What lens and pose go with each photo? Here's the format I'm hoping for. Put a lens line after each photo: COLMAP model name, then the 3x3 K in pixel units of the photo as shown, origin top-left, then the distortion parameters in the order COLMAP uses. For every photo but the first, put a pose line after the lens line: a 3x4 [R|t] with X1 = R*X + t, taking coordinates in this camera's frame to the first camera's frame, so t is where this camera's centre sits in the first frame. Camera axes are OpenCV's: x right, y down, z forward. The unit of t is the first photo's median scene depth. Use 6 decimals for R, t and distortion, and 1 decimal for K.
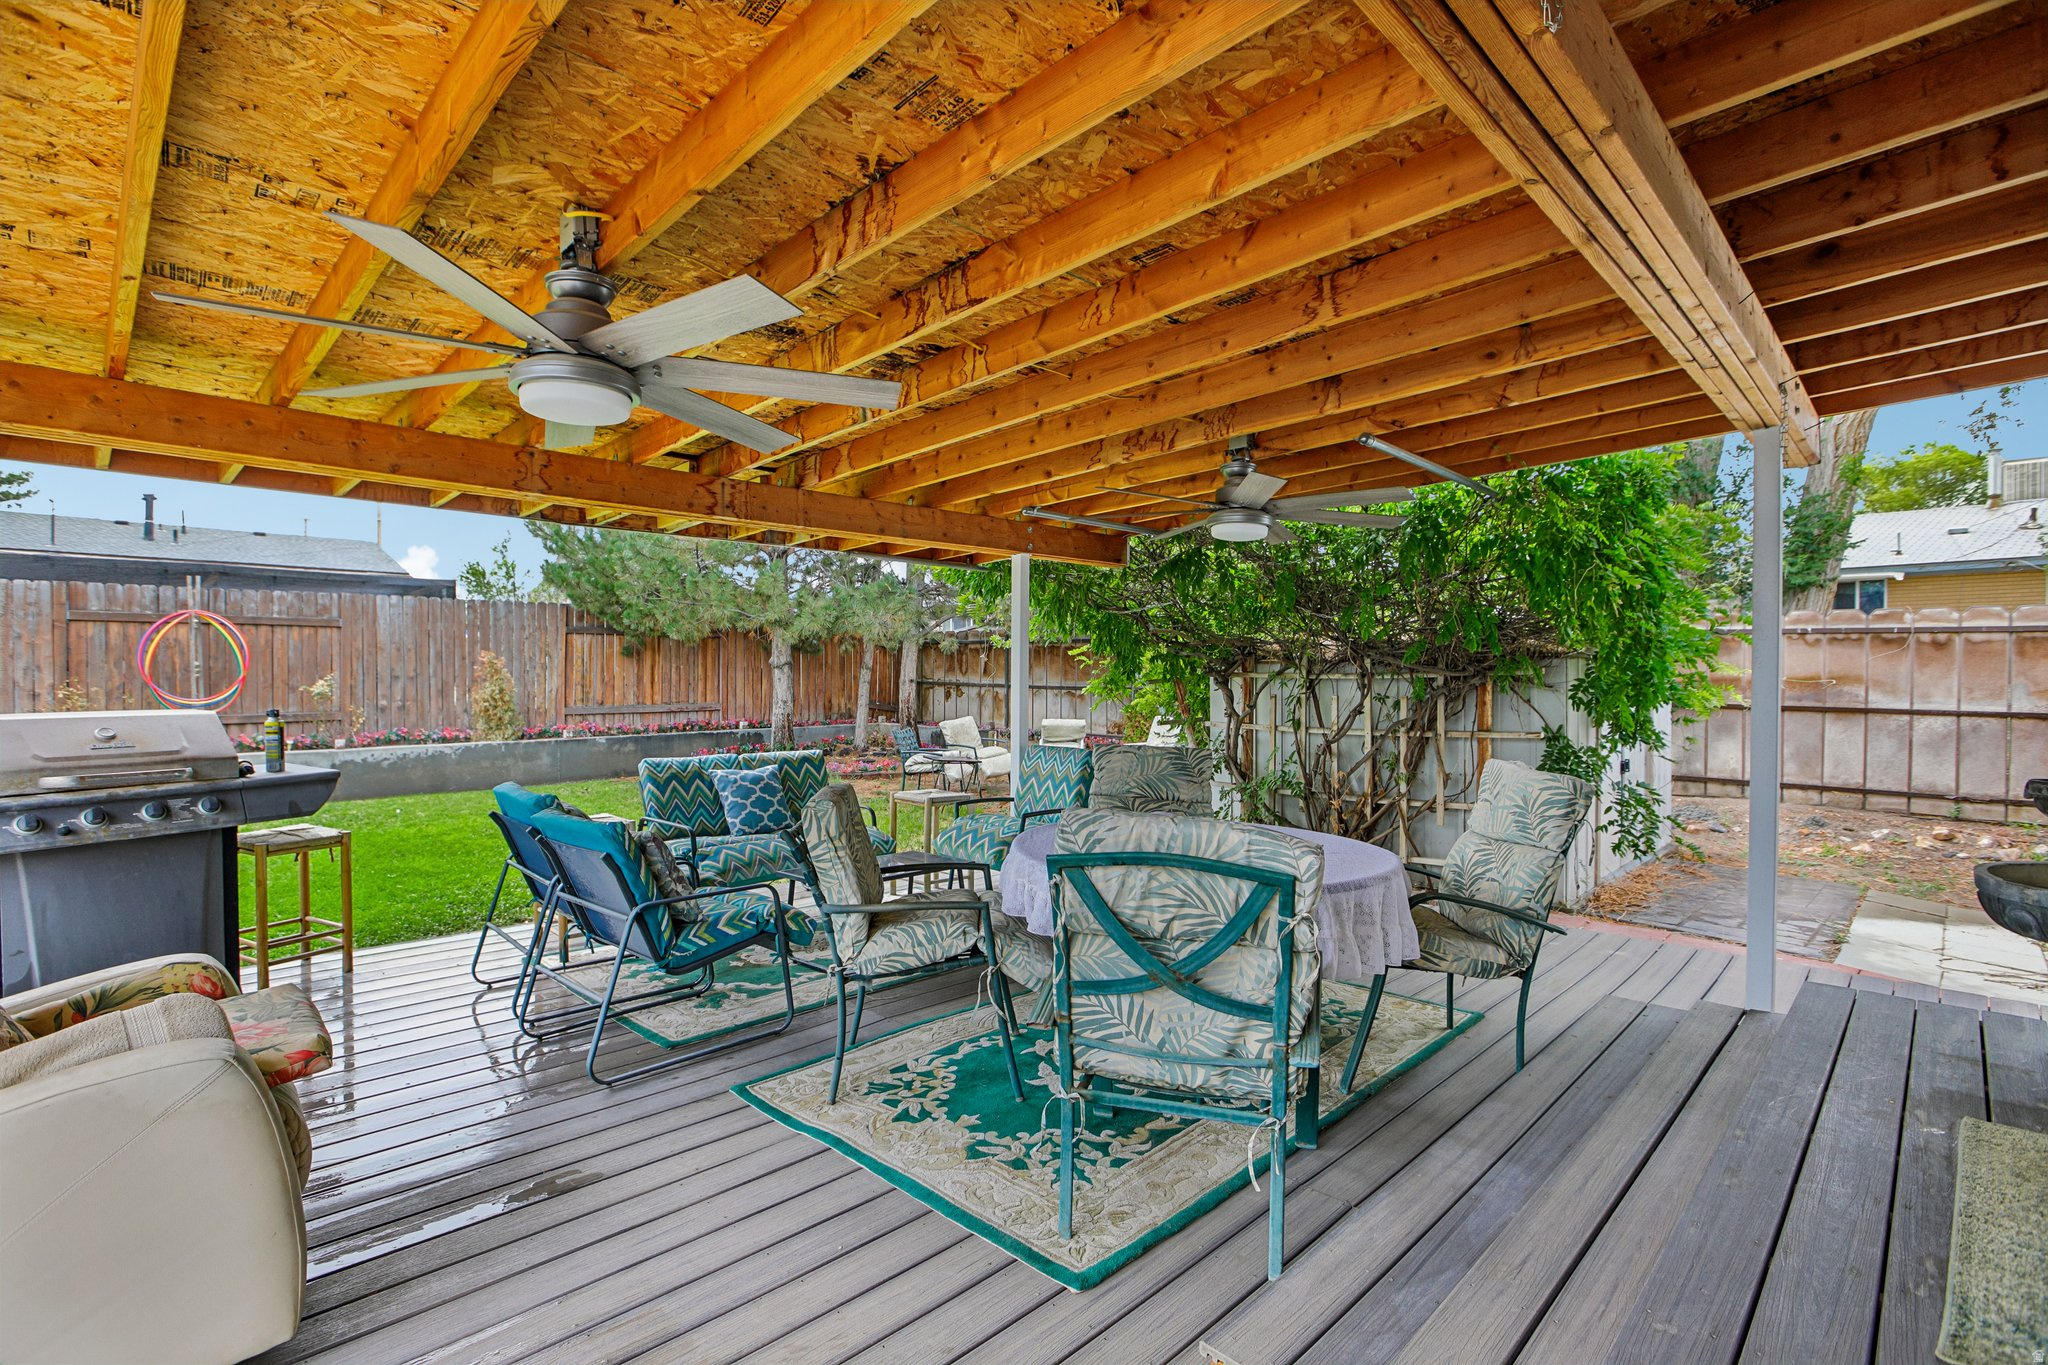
lens RADIAL K [[974.1, 0, 1020.3], [0, 974.1, 678.3], [0, 0, 1]] dist [-0.060309, 0.026704]
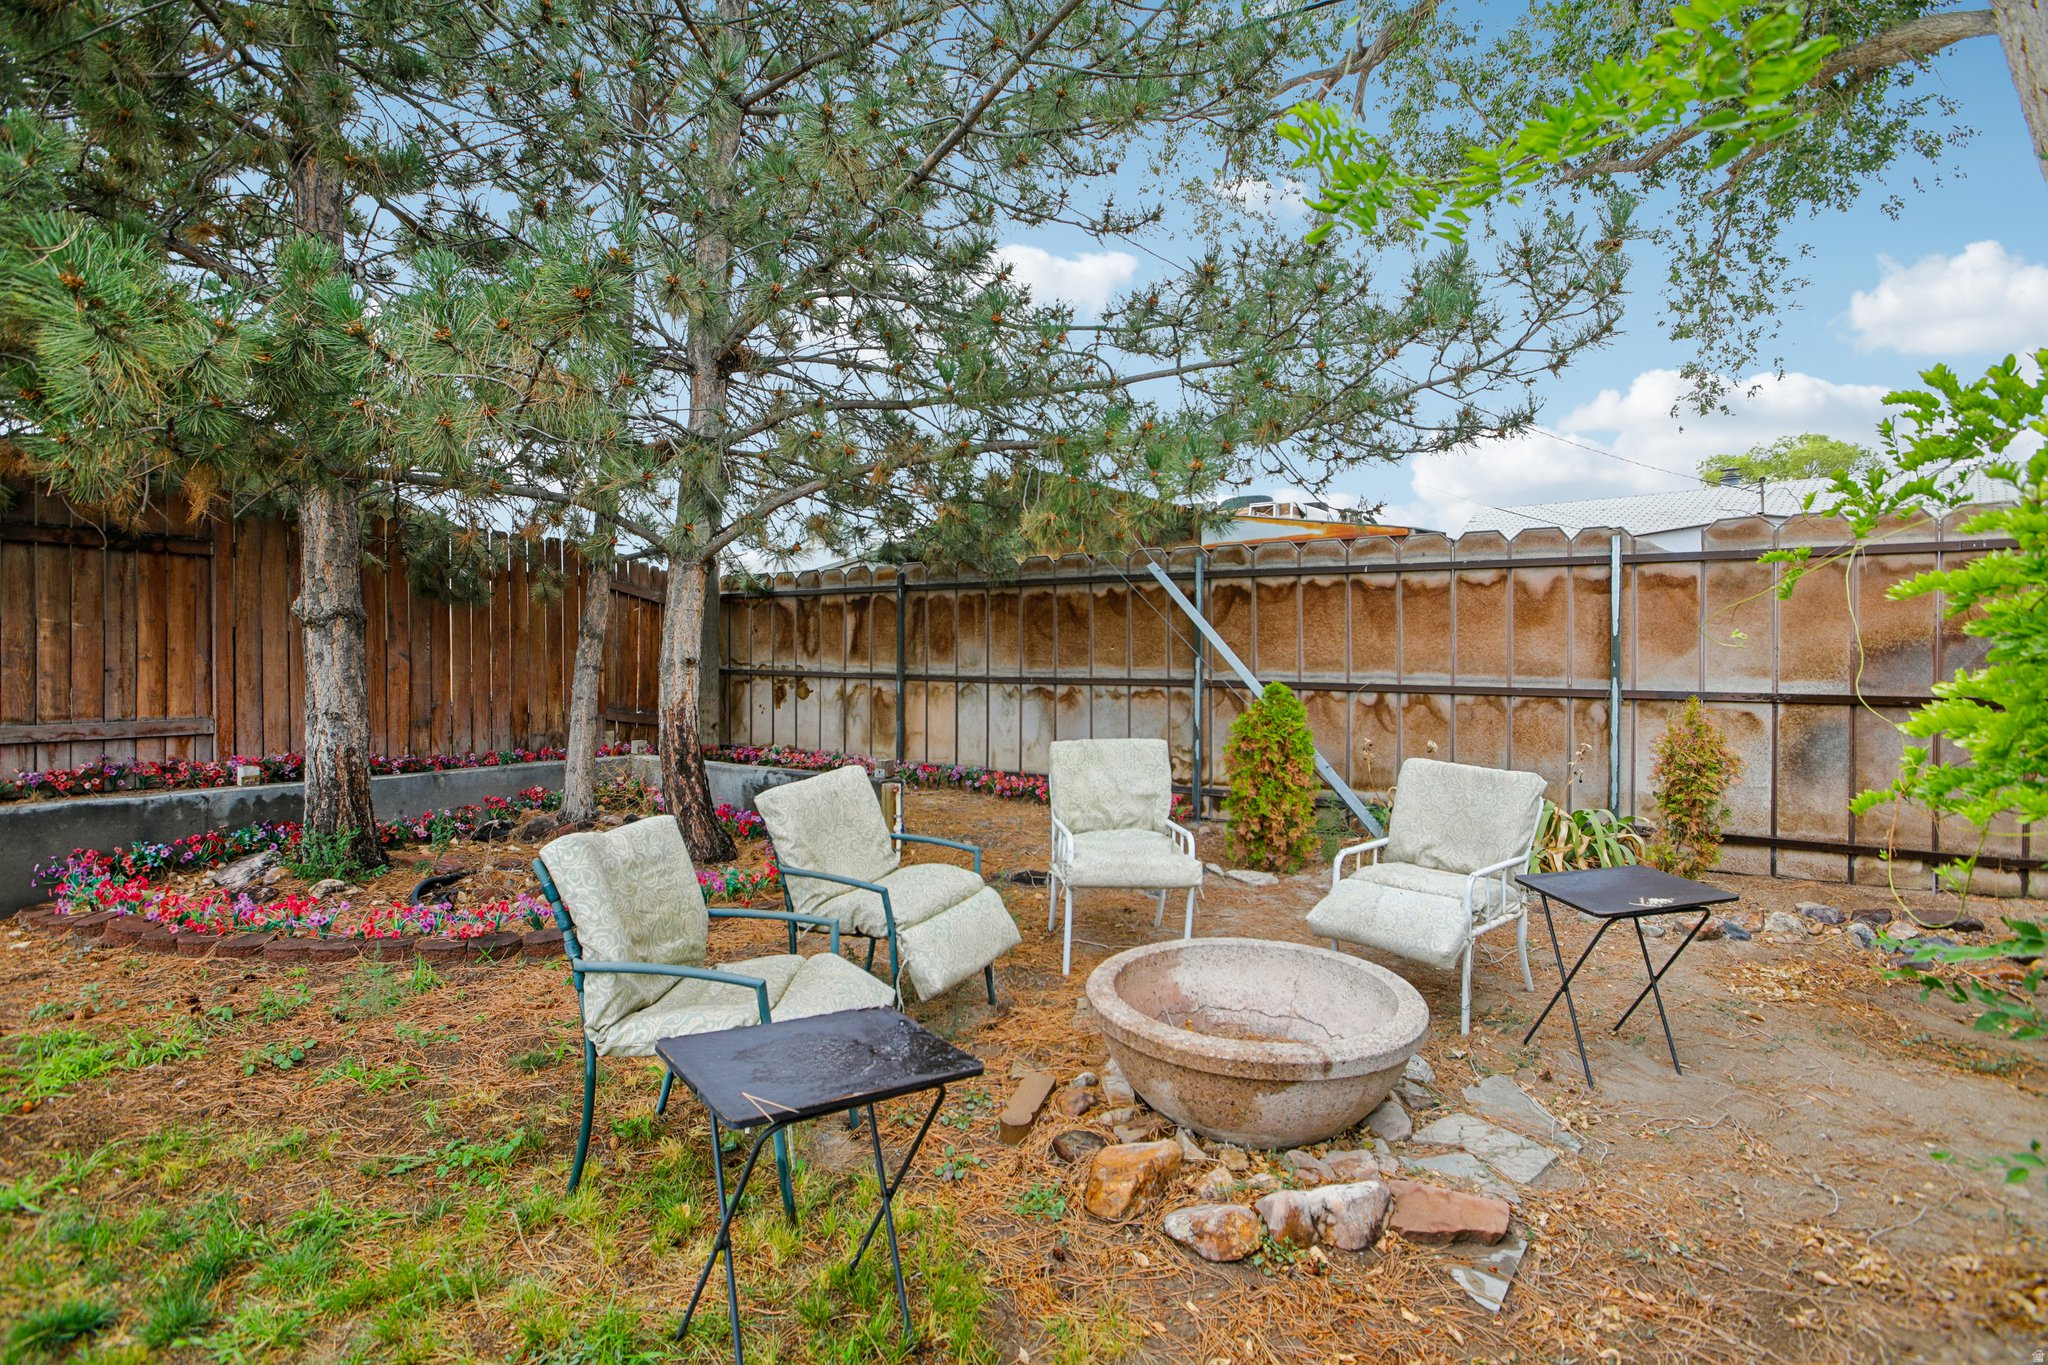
lens RADIAL K [[953.1, 0, 1024.0], [0, 953.1, 682.5], [0, 0, 1]] dist [-0.053091, 0.024291]
pose [[0.983748, -0.000806, 0.179554, -0.088136], [-0.000630, 0.999968, 0.007939, 0.014871], [-0.179554, -0.007924, 0.983716, 1.134157]]
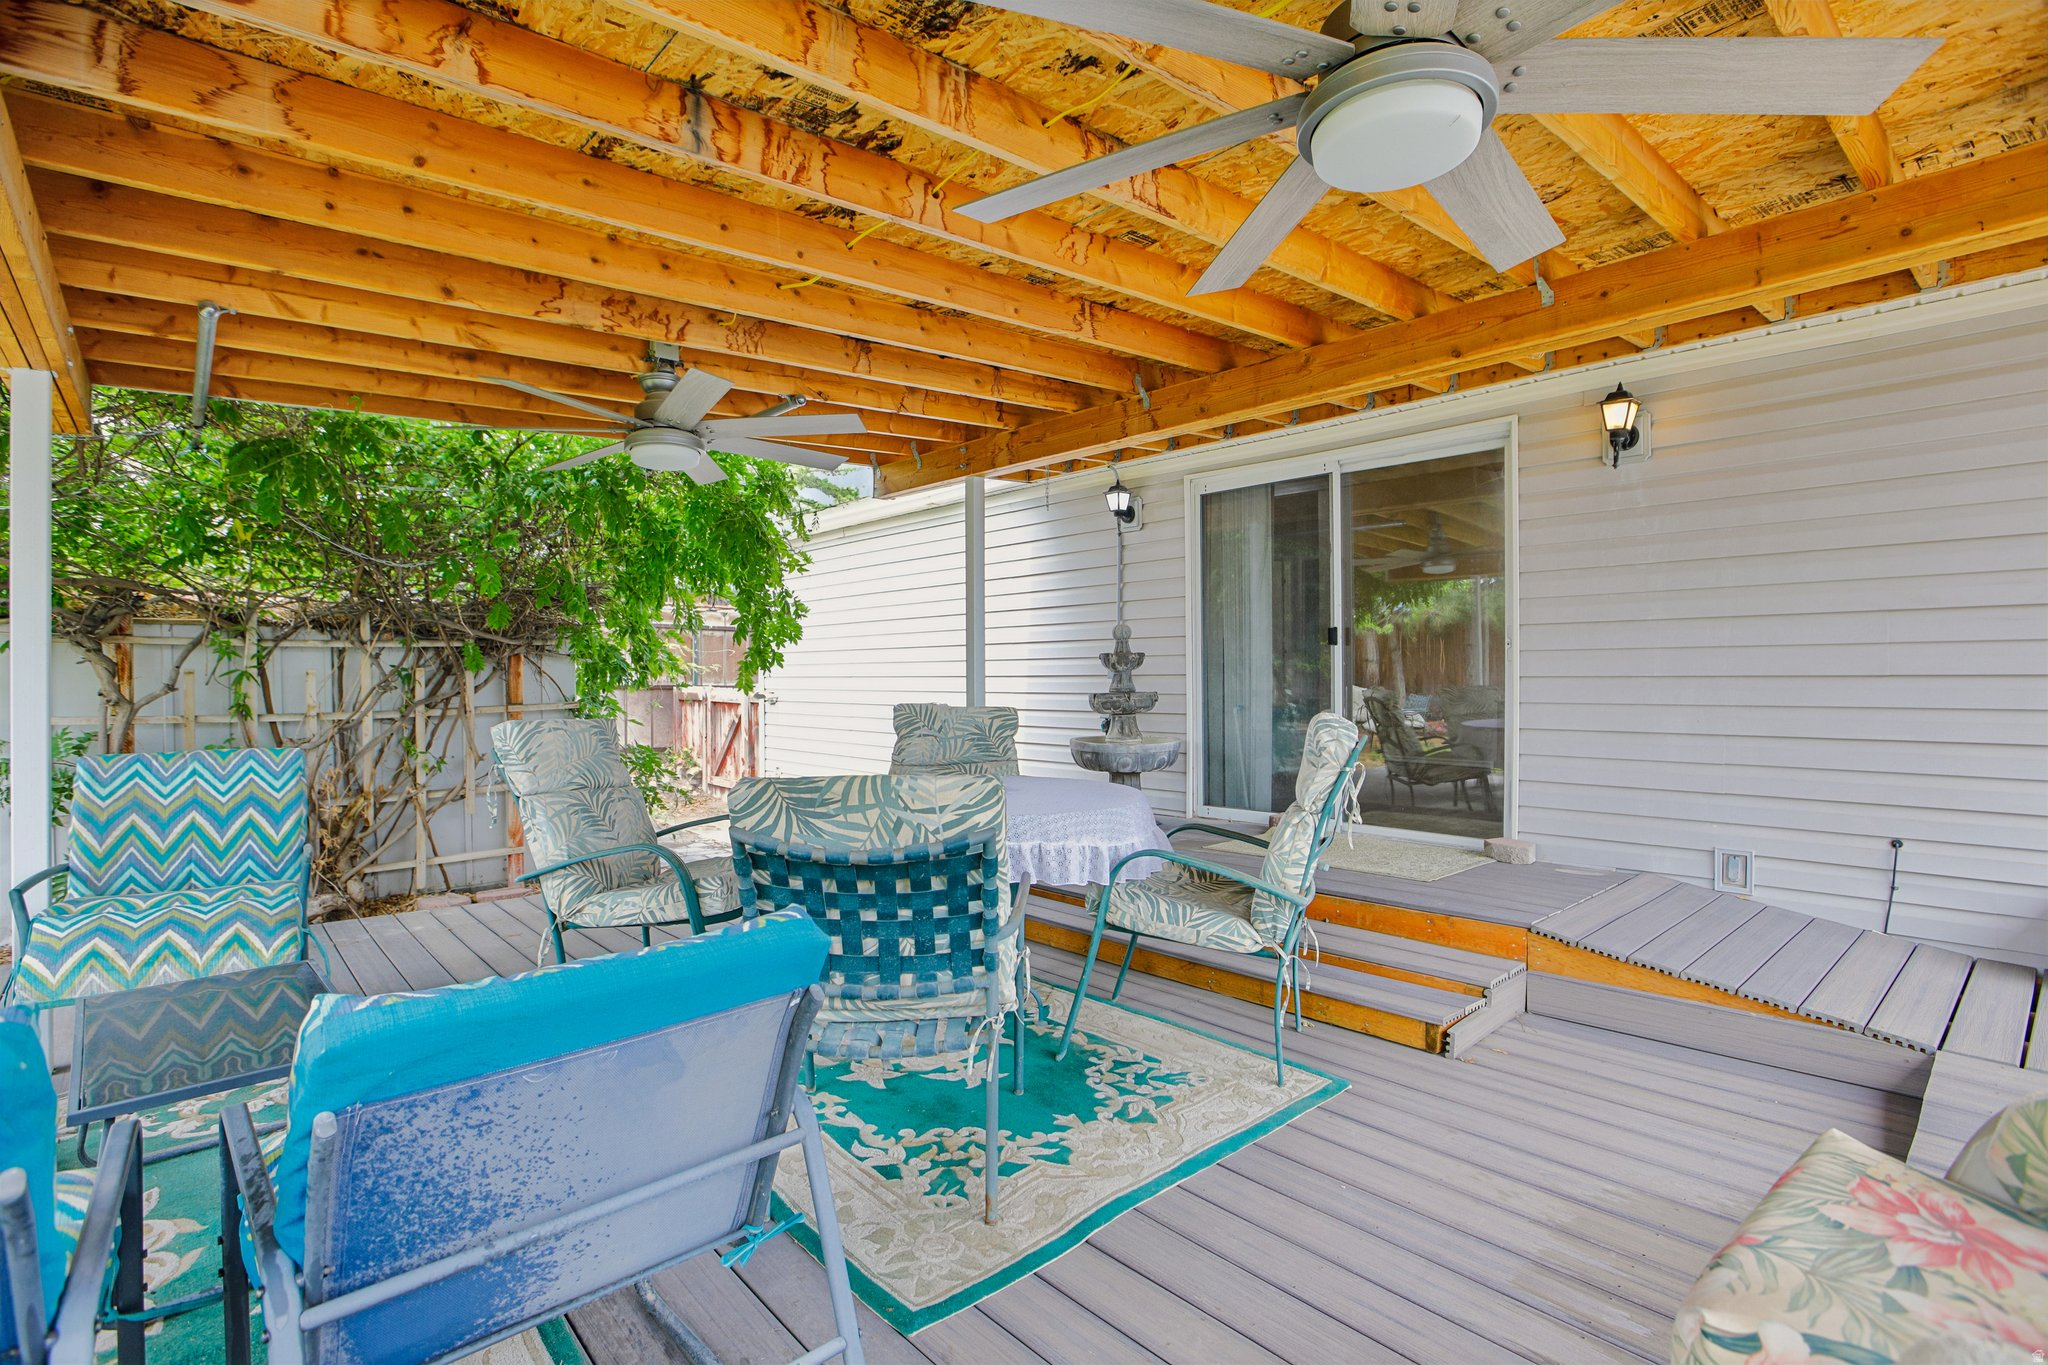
lens RADIAL K [[974.1, 0, 1020.3], [0, 974.1, 678.3], [0, 0, 1]] dist [-0.060309, 0.026704]
pose [[0.062407, -0.004613, 0.998040, -0.346901], [0.005012, 0.999978, 0.004309, 0.022996], [-0.998038, 0.004733, 0.062429, 0.375128]]
